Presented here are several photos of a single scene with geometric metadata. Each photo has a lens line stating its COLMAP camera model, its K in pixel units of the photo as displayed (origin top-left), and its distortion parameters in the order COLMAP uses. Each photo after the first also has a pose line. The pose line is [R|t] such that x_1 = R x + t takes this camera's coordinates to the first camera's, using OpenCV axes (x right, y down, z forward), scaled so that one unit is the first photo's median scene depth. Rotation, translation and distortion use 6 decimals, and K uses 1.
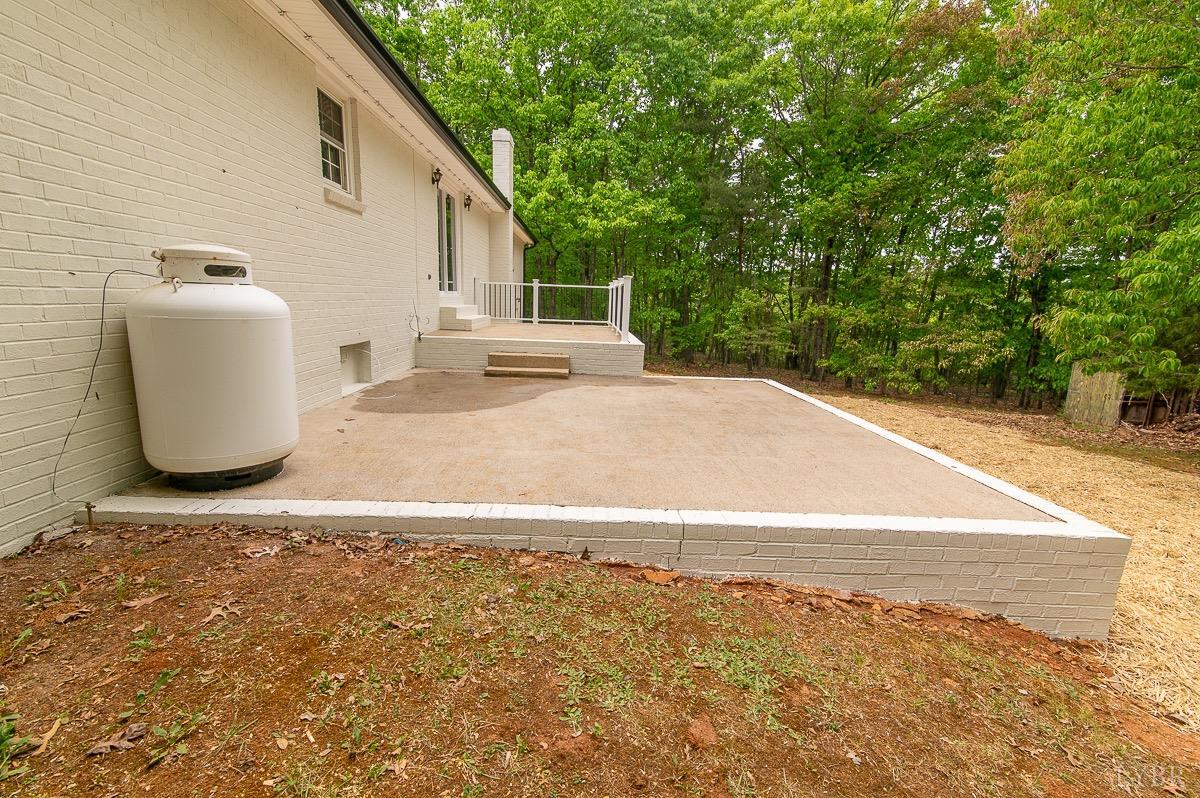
lens RADIAL K [[536.4, 0, 597.9], [0, 536.4, 401.1], [0, 0, 1]] dist [0.012871, -0.000099]
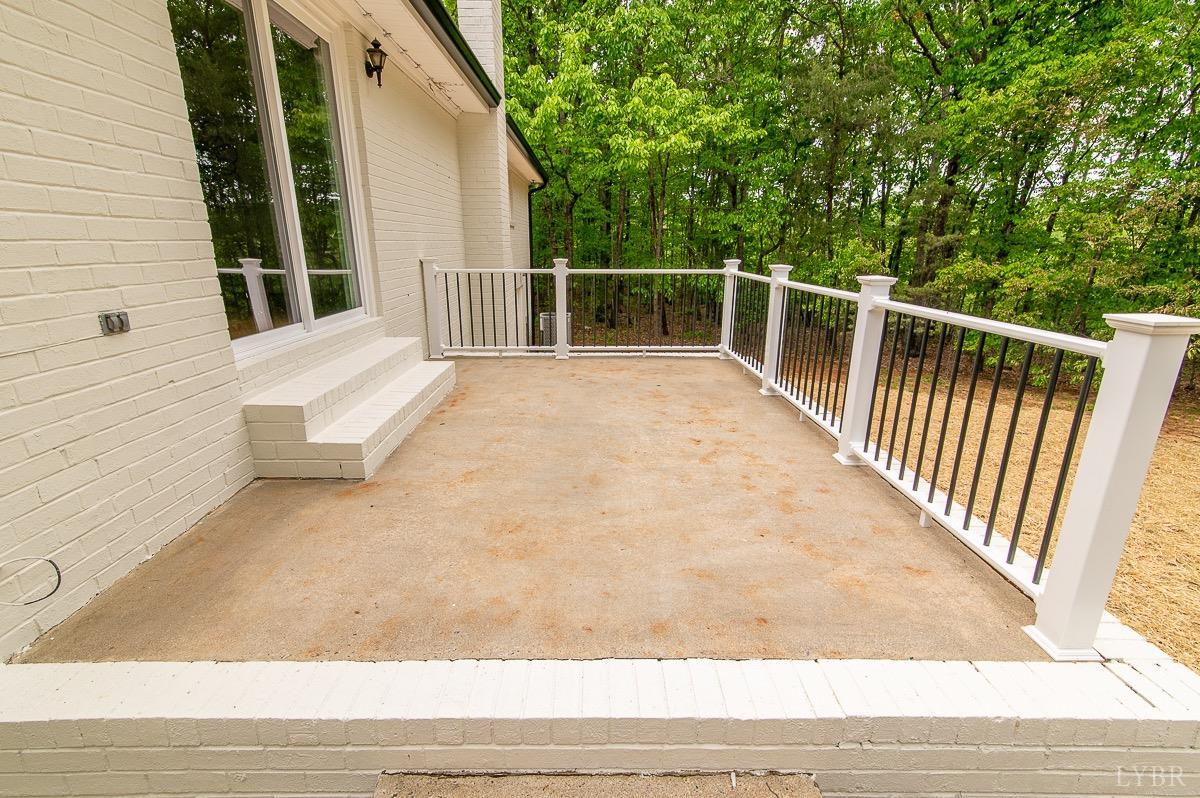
lens RADIAL K [[536.4, 0, 598.3], [0, 536.4, 397.7], [0, 0, 1]] dist [0.012871, -0.000099]
pose [[0.999453, -0.027784, -0.017927, -0.048134], [0.029309, 0.995392, 0.091301, -0.092202], [0.015308, -0.091777, 0.995662, 0.333823]]
